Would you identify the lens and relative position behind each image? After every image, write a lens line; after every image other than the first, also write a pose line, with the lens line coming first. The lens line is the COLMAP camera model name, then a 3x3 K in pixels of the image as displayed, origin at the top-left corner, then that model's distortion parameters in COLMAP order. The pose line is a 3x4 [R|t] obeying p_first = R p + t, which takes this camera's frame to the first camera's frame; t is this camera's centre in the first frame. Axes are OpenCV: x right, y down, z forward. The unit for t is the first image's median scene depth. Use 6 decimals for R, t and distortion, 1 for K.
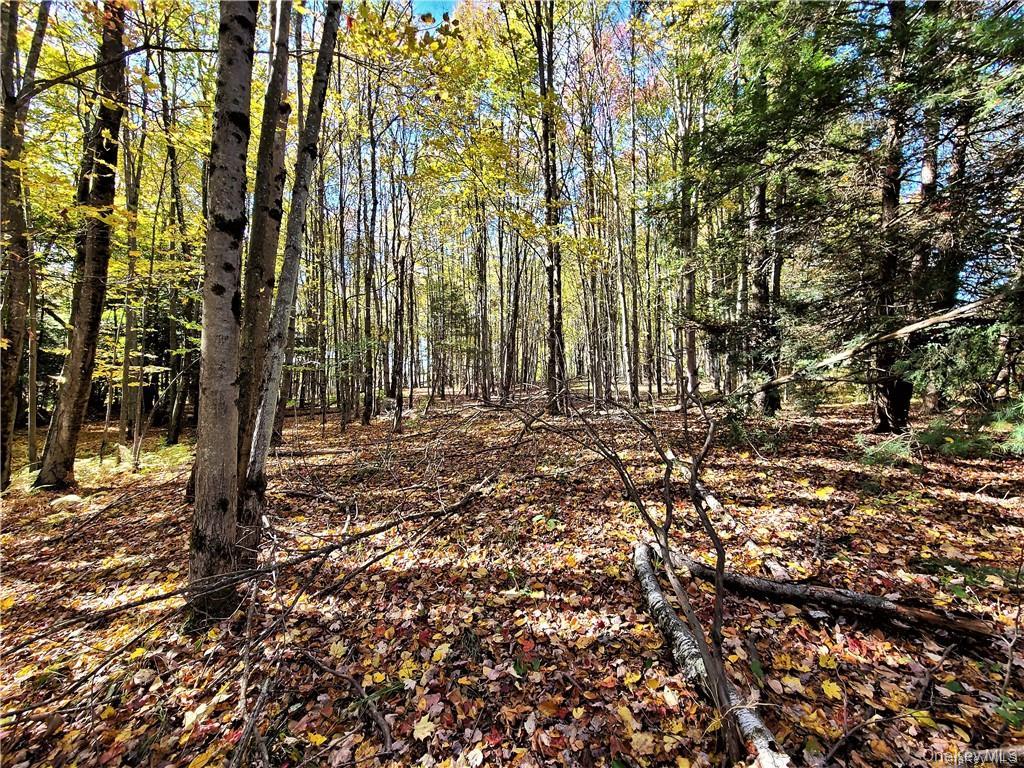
lens RADIAL K [[408.6, 0, 509.0], [0, 408.6, 386.6], [0, 0, 1]] dist [0.001792, 0.000218]
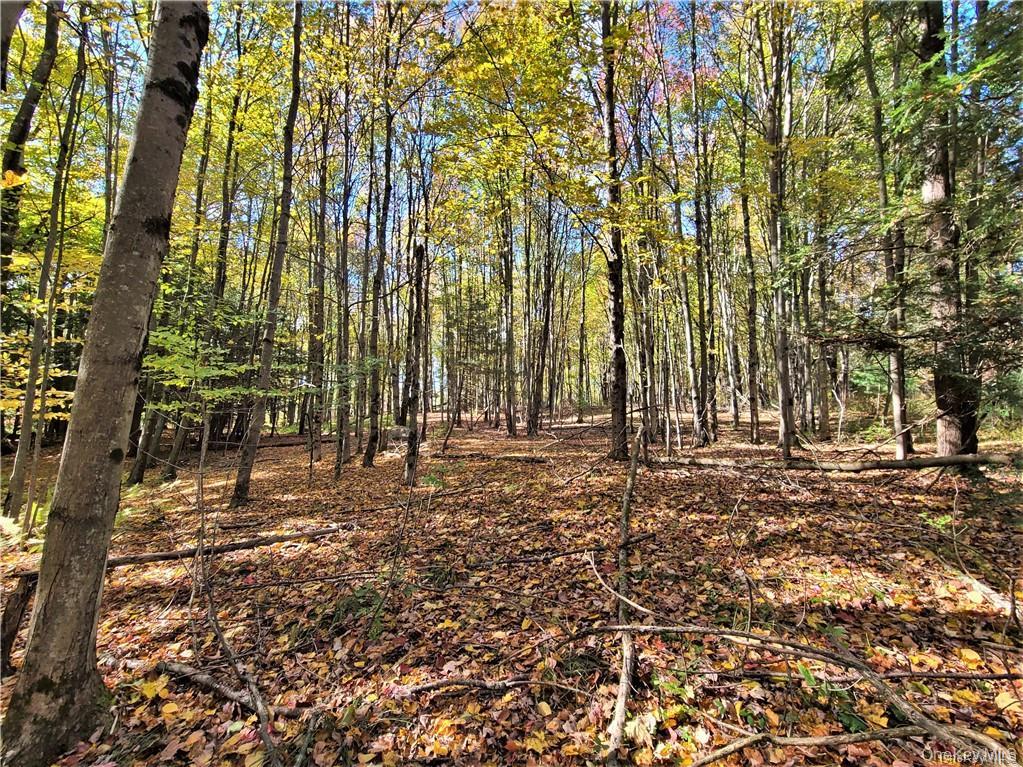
lens RADIAL K [[408.2, 0, 514.3], [0, 408.2, 382.9], [0, 0, 1]] dist [0.001792, 0.000218]
pose [[0.999923, 0.008173, -0.009342, -0.039918], [-0.008747, 0.997968, -0.063112, -0.008916], [0.008807, 0.063189, 0.997963, 0.130941]]
